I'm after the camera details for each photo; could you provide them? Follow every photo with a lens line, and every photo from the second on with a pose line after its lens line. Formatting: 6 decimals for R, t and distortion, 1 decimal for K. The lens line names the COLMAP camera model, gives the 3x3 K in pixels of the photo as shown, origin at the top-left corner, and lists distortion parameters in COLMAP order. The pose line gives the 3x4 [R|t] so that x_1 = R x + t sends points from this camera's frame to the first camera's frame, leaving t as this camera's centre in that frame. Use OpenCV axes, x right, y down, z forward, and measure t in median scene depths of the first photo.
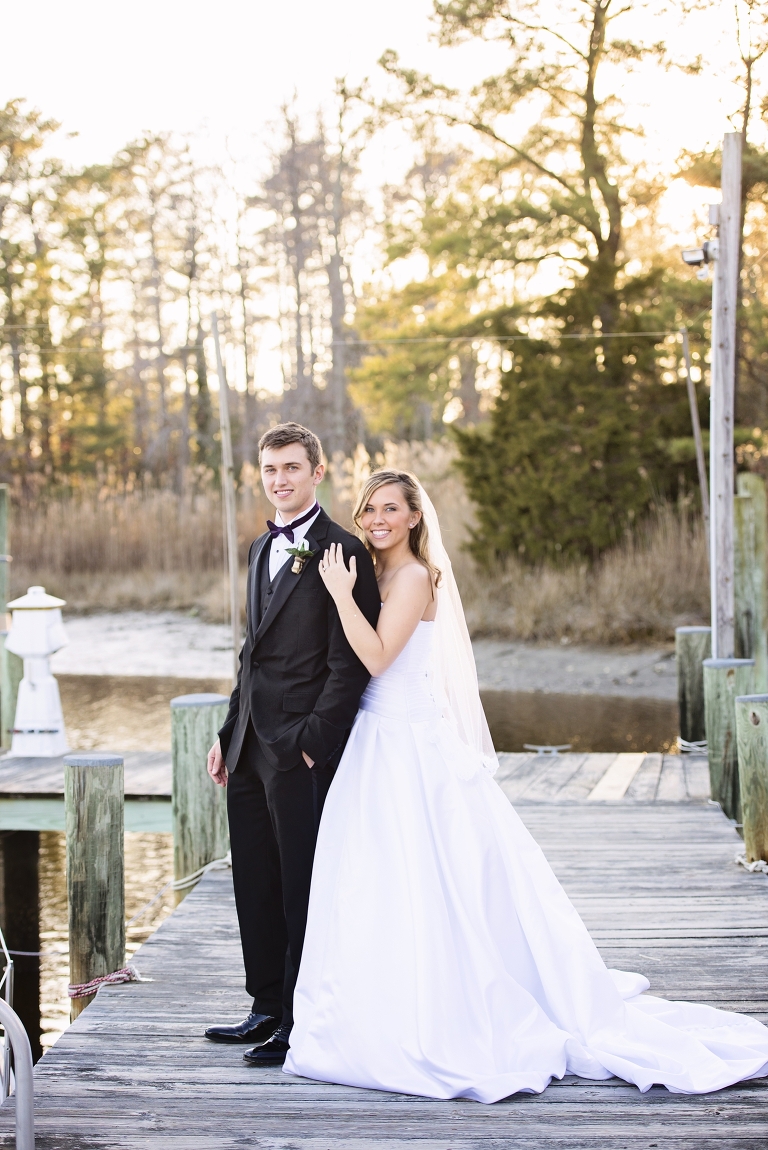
lens RADIAL K [[2459.7, 0, 384.0], [0, 2459.7, 575.0], [0, 0, 1]] dist [-0.090901, -0.038759]
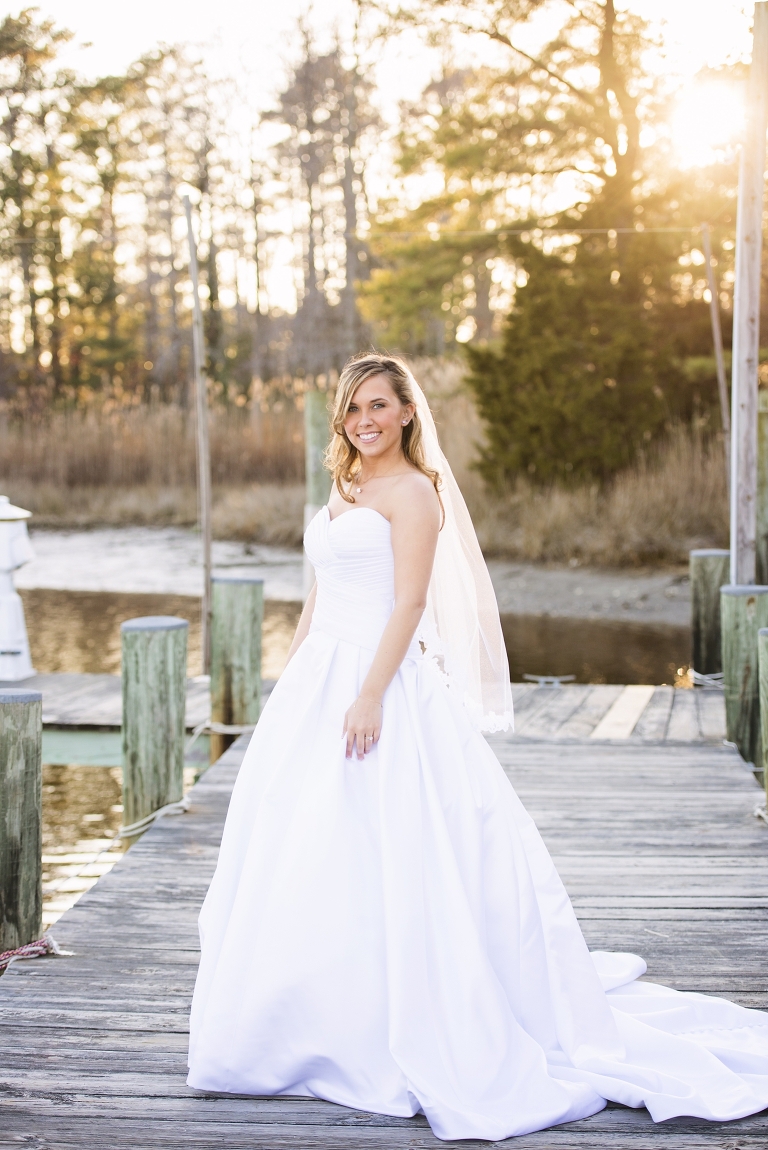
lens RADIAL K [[2459.7, 0, 384.0], [0, 2459.7, 575.0], [0, 0, 1]] dist [-0.090901, -0.038759]
pose [[0.999888, 0.014314, -0.004384, 0.001832], [-0.014163, 0.999360, 0.032847, 0.000459], [0.004851, -0.032781, 0.999451, 0.017835]]
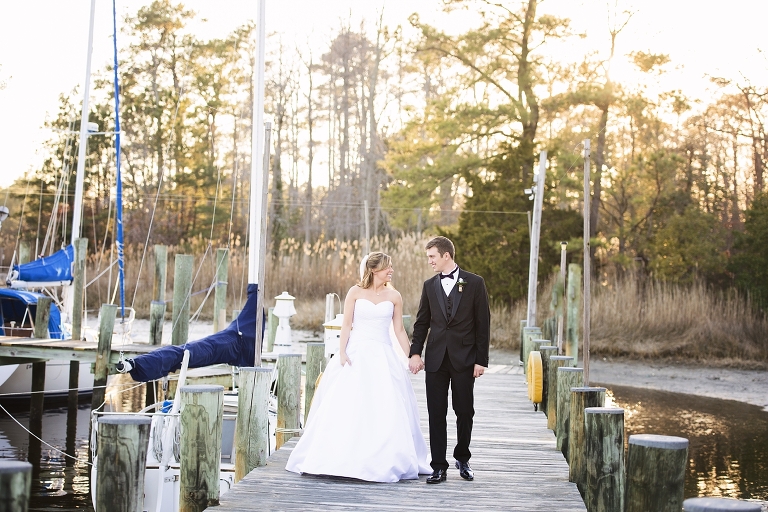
lens RADIAL K [[1669.3, 0, 384.0], [0, 1669.3, 256.0], [0, 0, 1]] dist [0.033937, 0.064007]
pose [[0.998248, 0.059164, 0.000368, -0.010101], [-0.059114, 0.997623, -0.035416, 0.006397], [-0.002463, 0.035332, 0.999373, -0.216593]]
